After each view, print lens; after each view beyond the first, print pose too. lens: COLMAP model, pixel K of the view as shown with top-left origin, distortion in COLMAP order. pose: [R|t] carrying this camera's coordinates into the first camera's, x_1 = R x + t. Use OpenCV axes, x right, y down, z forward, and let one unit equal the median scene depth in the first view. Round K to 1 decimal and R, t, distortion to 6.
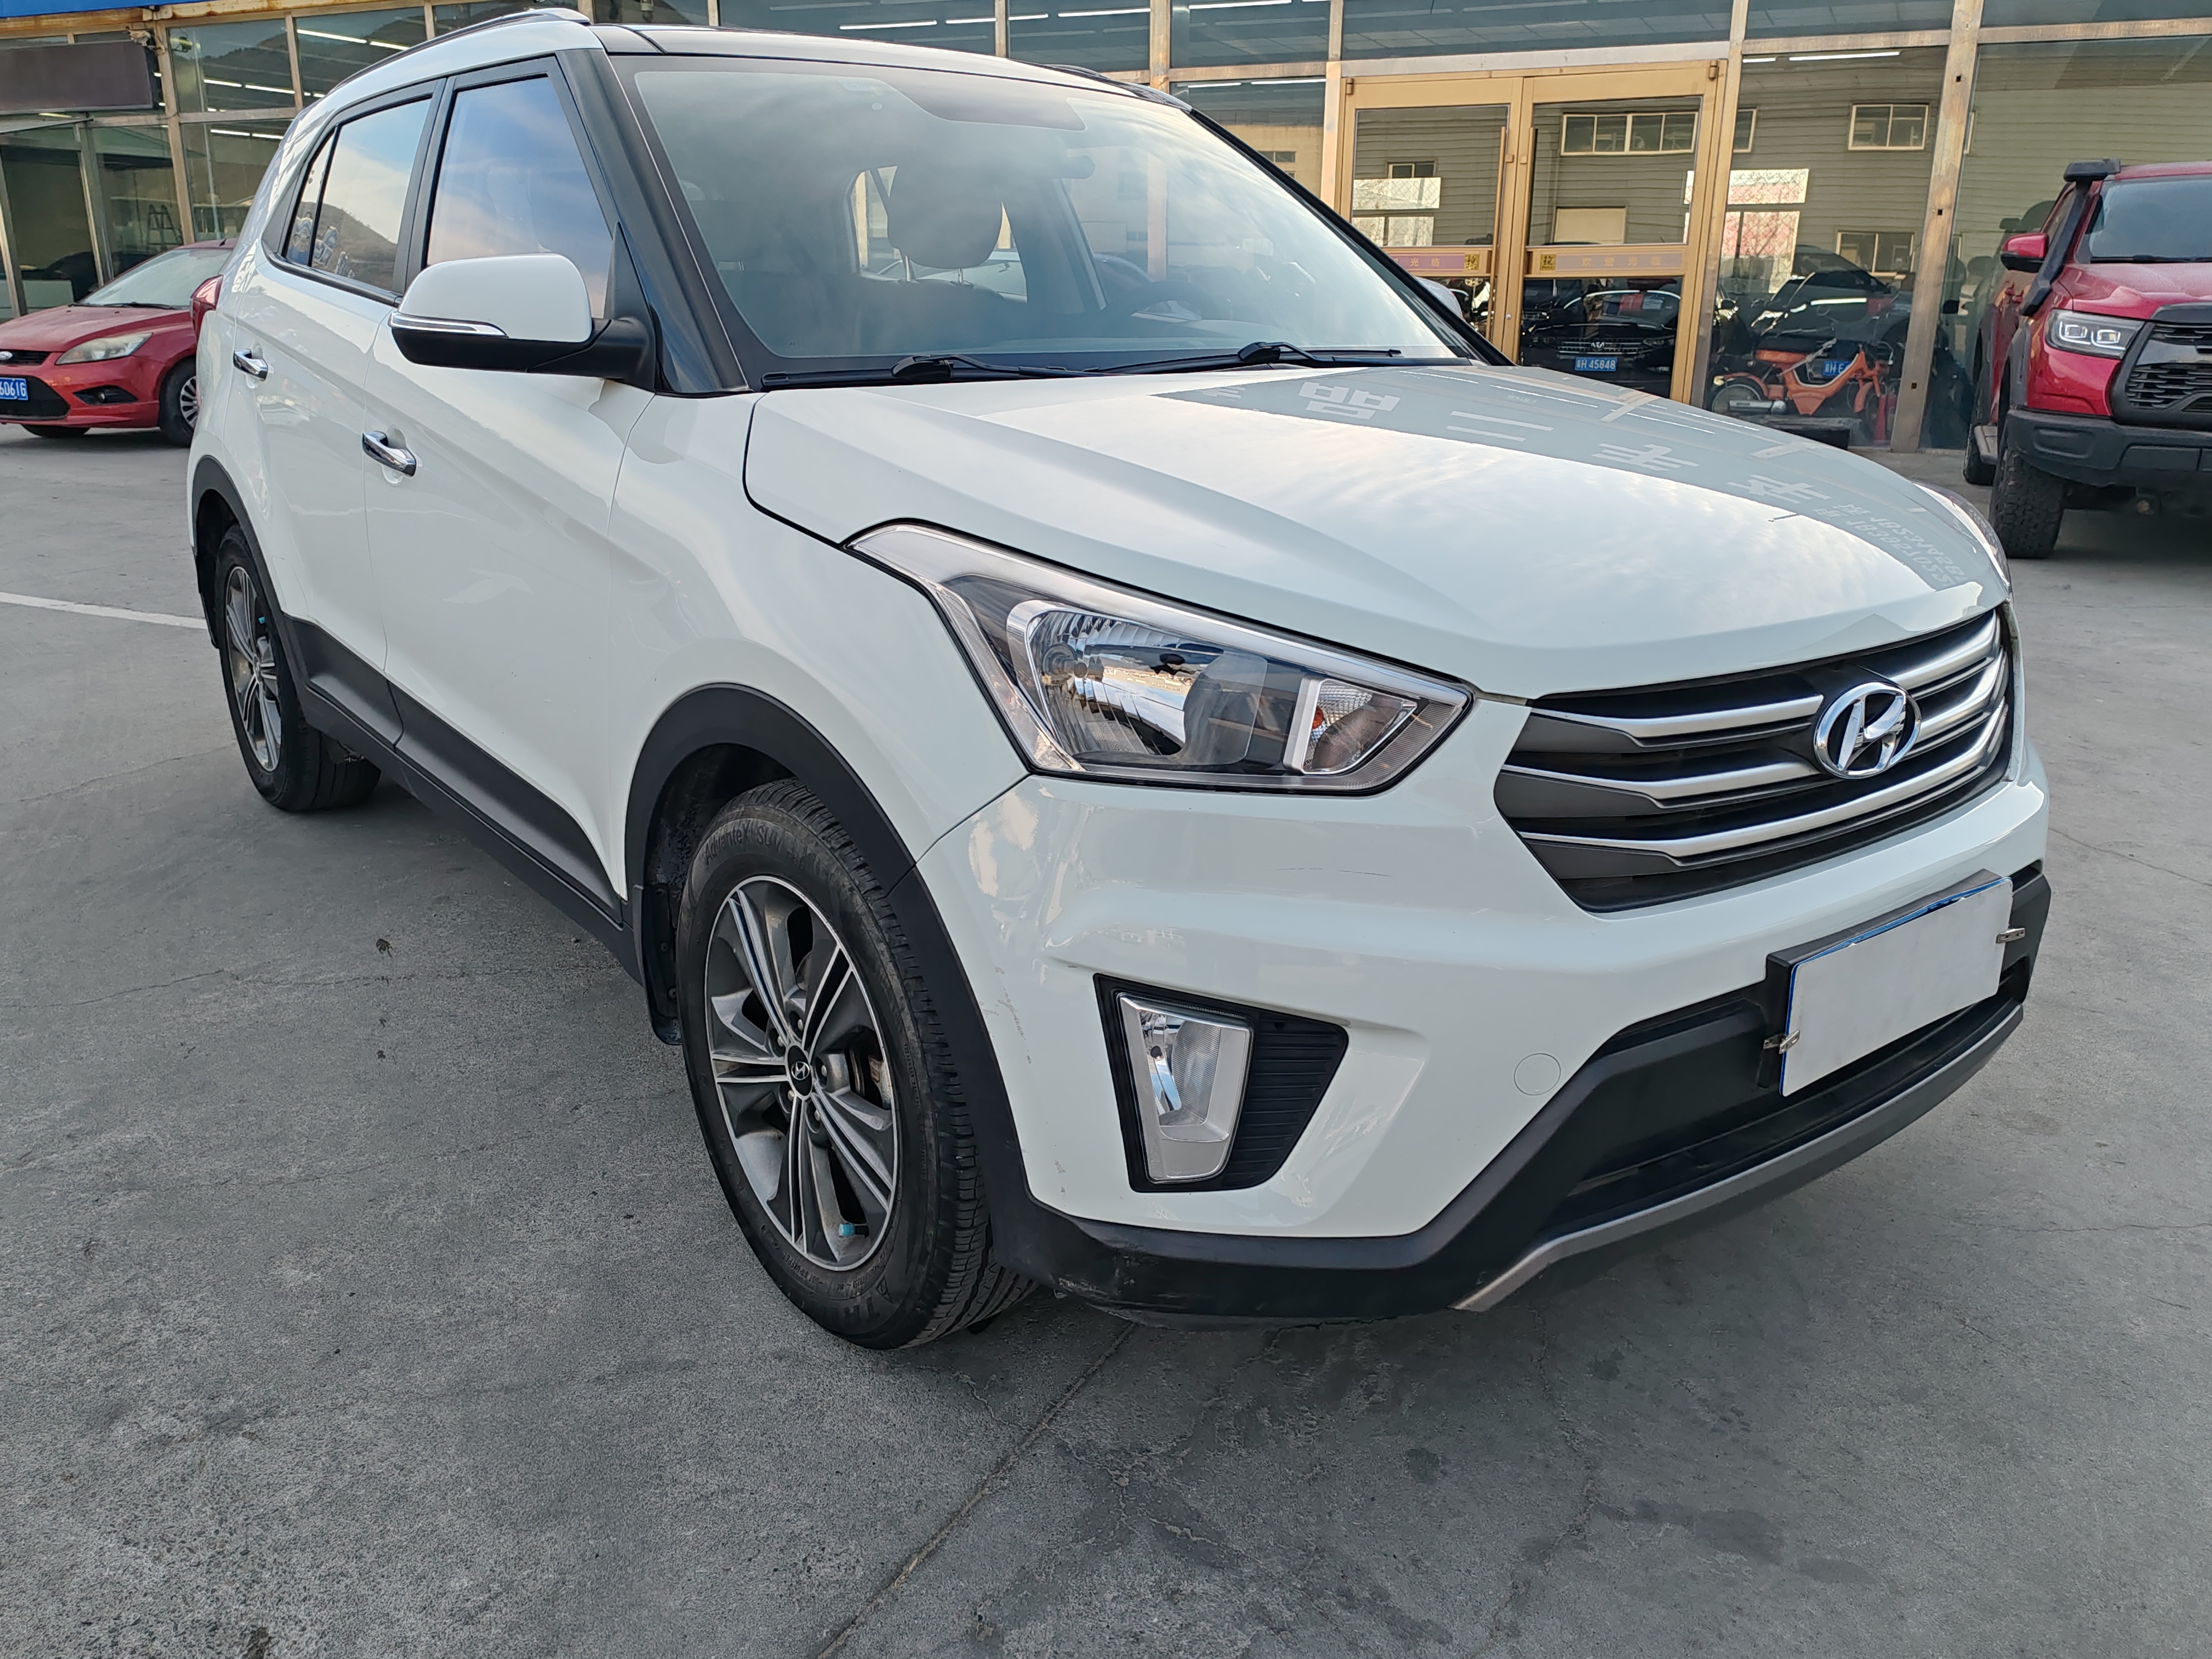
lens RADIAL K [[1700.8, 0, 1114.2], [0, 1700.8, 817.0], [0, 0, 1]] dist [0.080274, -0.108136]
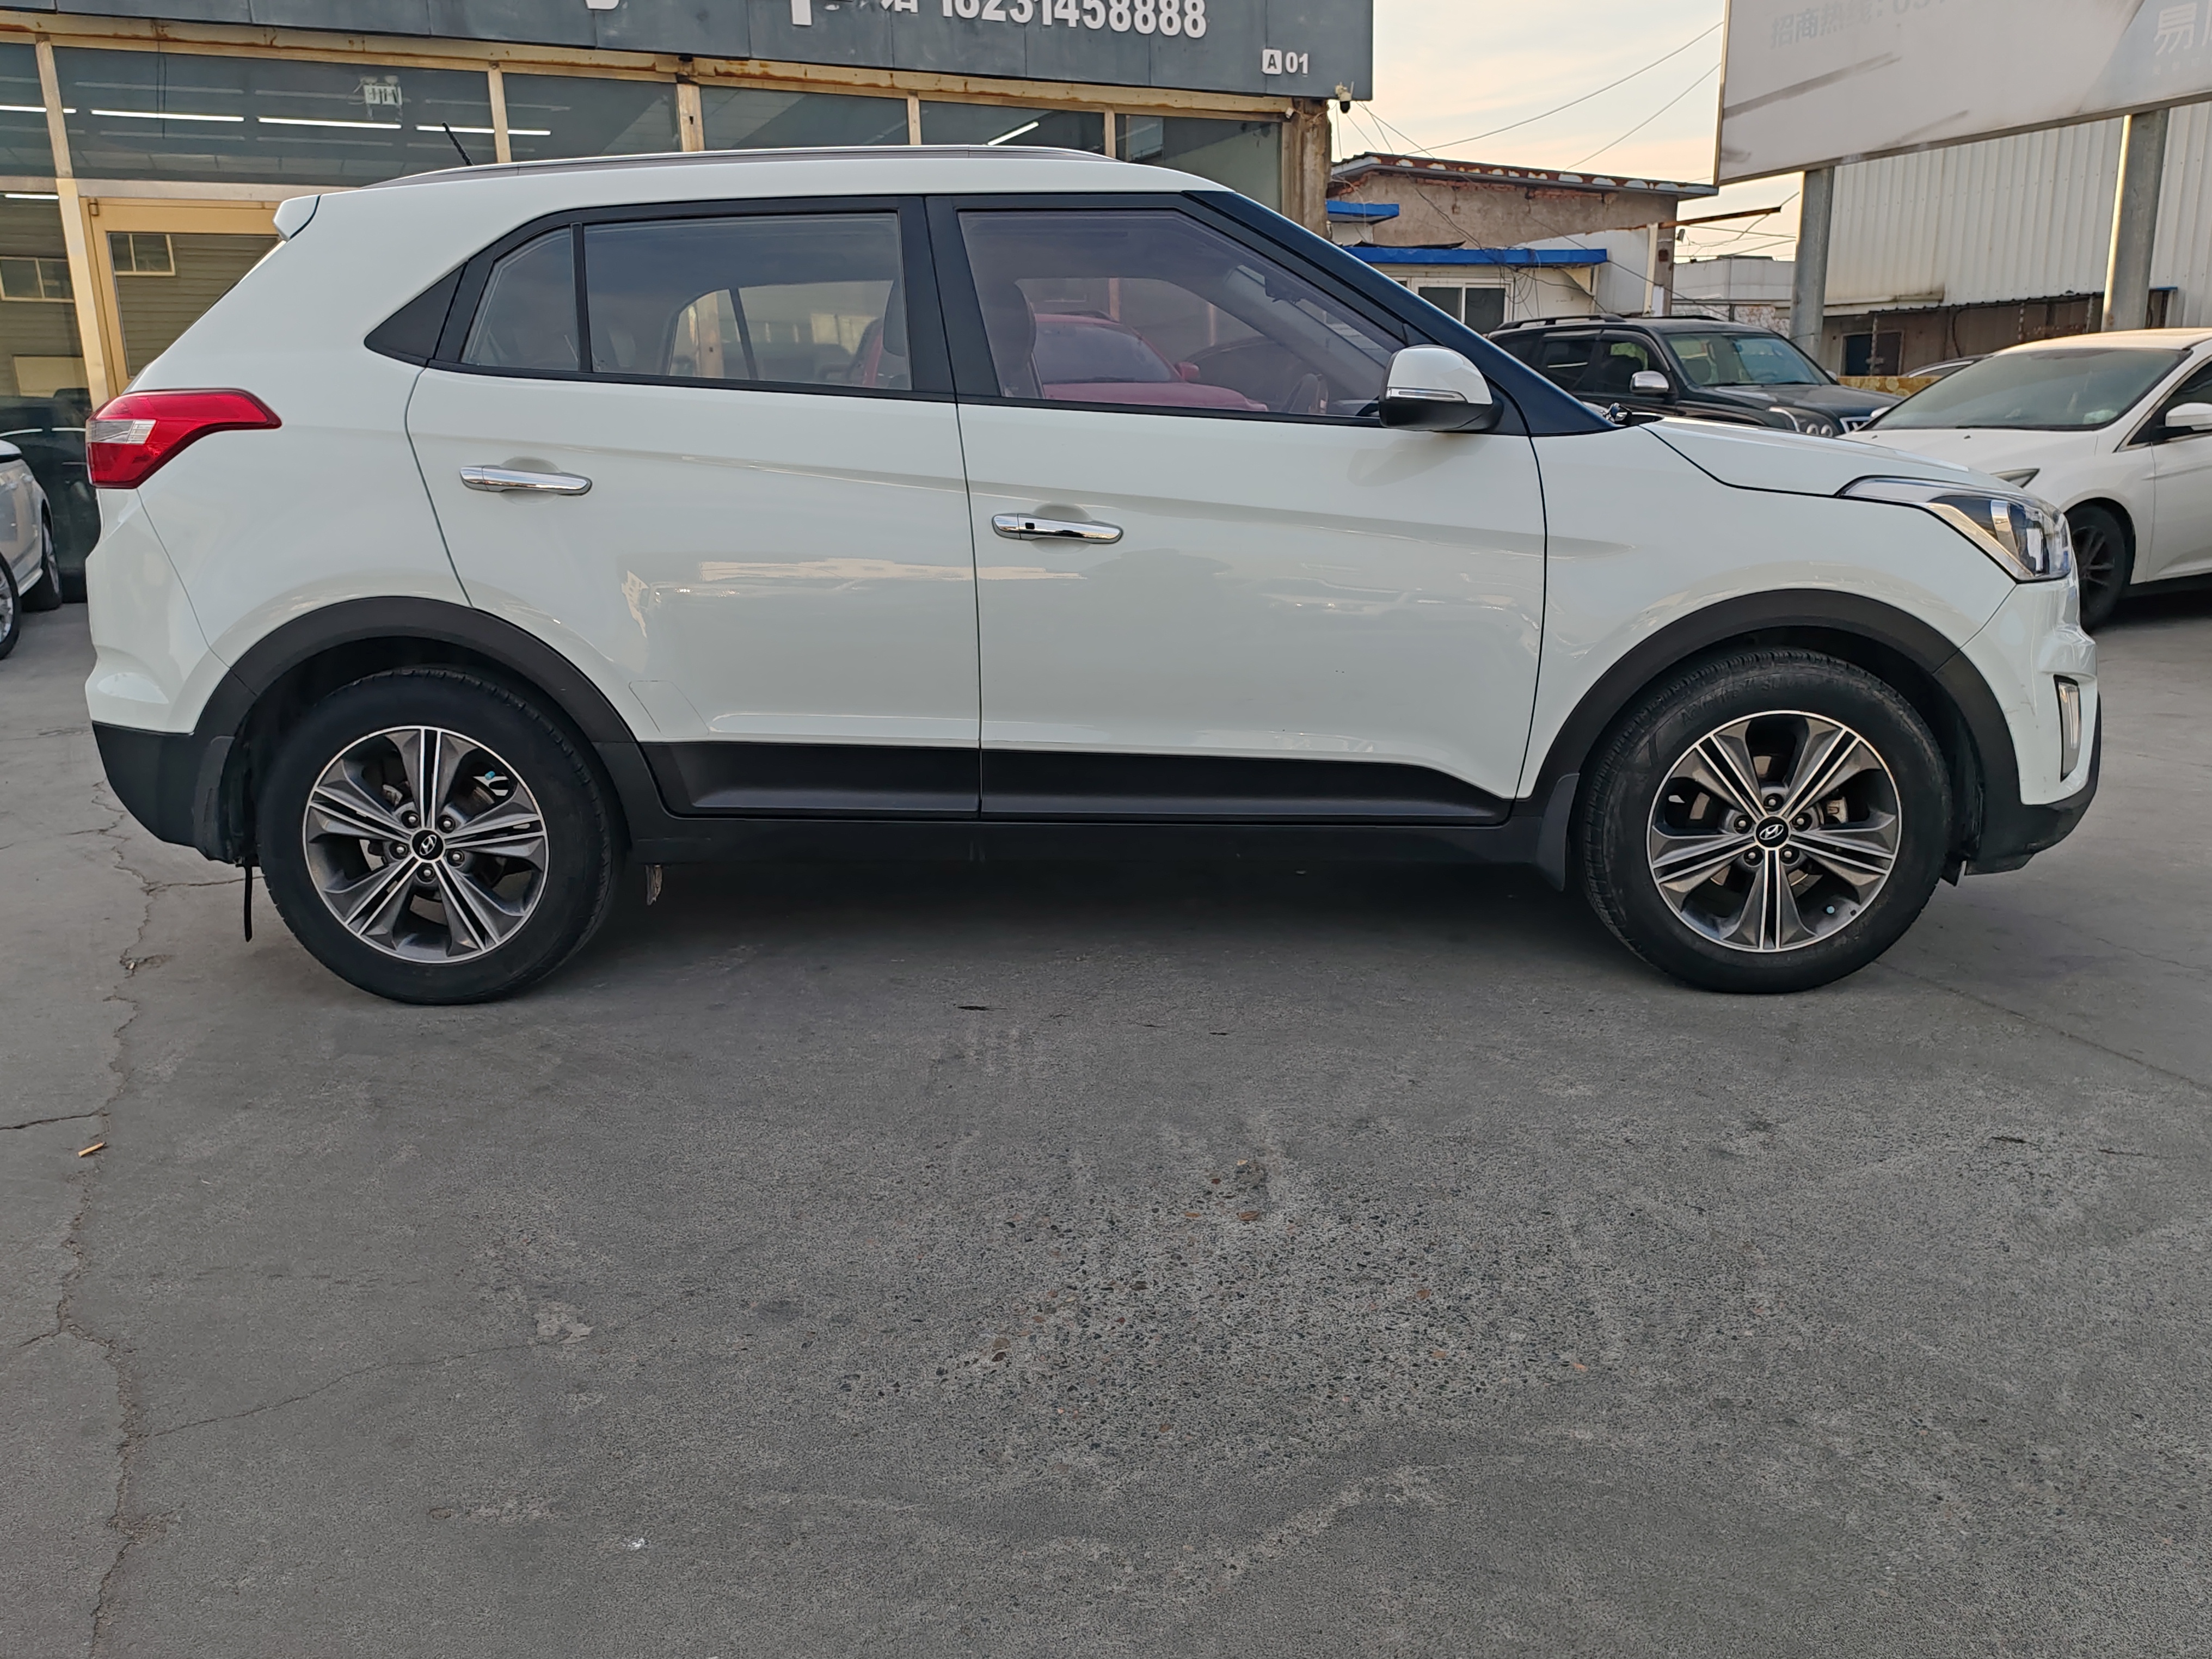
lens RADIAL K [[1700.8, 0, 1114.2], [0, 1700.8, 817.0], [0, 0, 1]] dist [0.080274, -0.108136]
pose [[0.621738, -0.198933, 0.757541, -1.790345], [0.256521, 0.965580, 0.043030, -0.093850], [-0.740026, 0.167572, 0.651368, 0.398140]]
